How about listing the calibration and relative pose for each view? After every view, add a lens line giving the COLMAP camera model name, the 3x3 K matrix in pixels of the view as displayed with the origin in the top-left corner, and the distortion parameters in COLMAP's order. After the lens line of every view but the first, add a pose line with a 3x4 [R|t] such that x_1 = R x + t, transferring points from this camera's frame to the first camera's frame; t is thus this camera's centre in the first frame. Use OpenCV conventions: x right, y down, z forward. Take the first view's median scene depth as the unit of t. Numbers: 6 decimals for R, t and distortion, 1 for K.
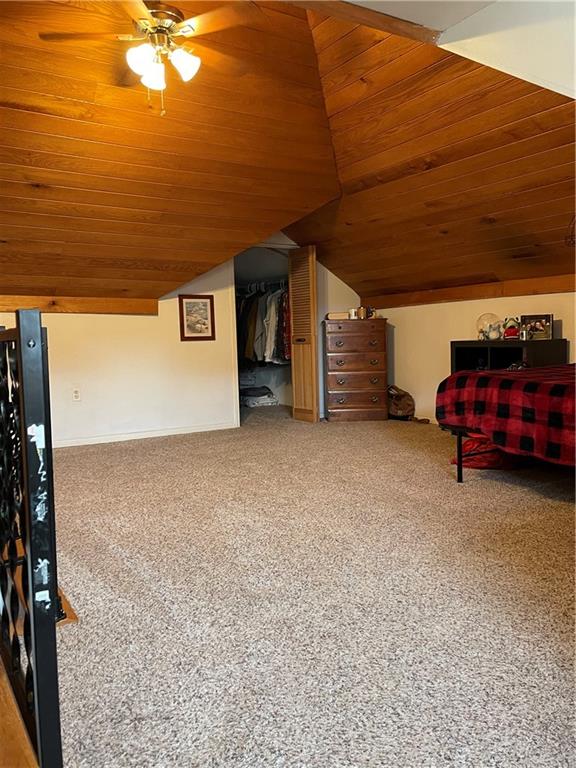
lens RADIAL K [[636.3, 0, 284.4], [0, 636.3, 383.2], [0, 0, 1]] dist [0.058120, -0.061559]
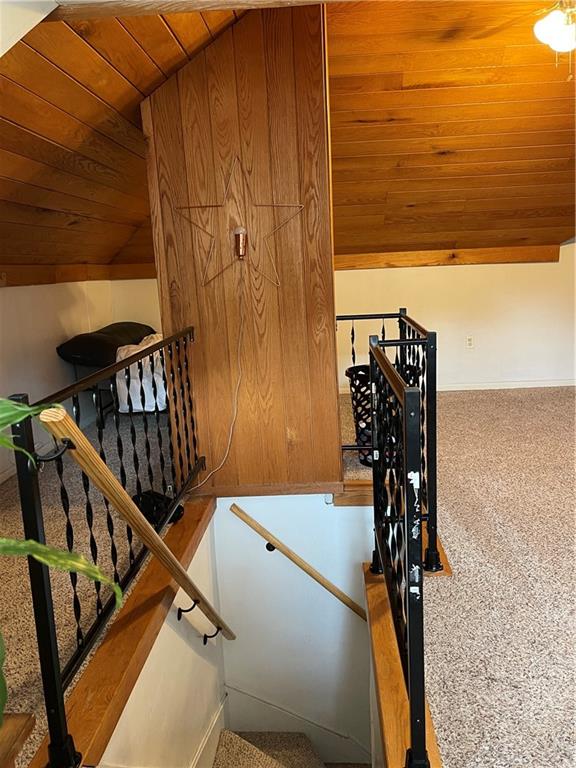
lens RADIAL K [[636.3, 0, 286.7], [0, 636.3, 385.7], [0, 0, 1]] dist [0.058120, -0.061559]
pose [[0.824177, 0.086625, -0.559668, 0.069093], [-0.012808, 0.990831, 0.134500, -0.147827], [0.566187, -0.103684, 0.817730, -0.128415]]
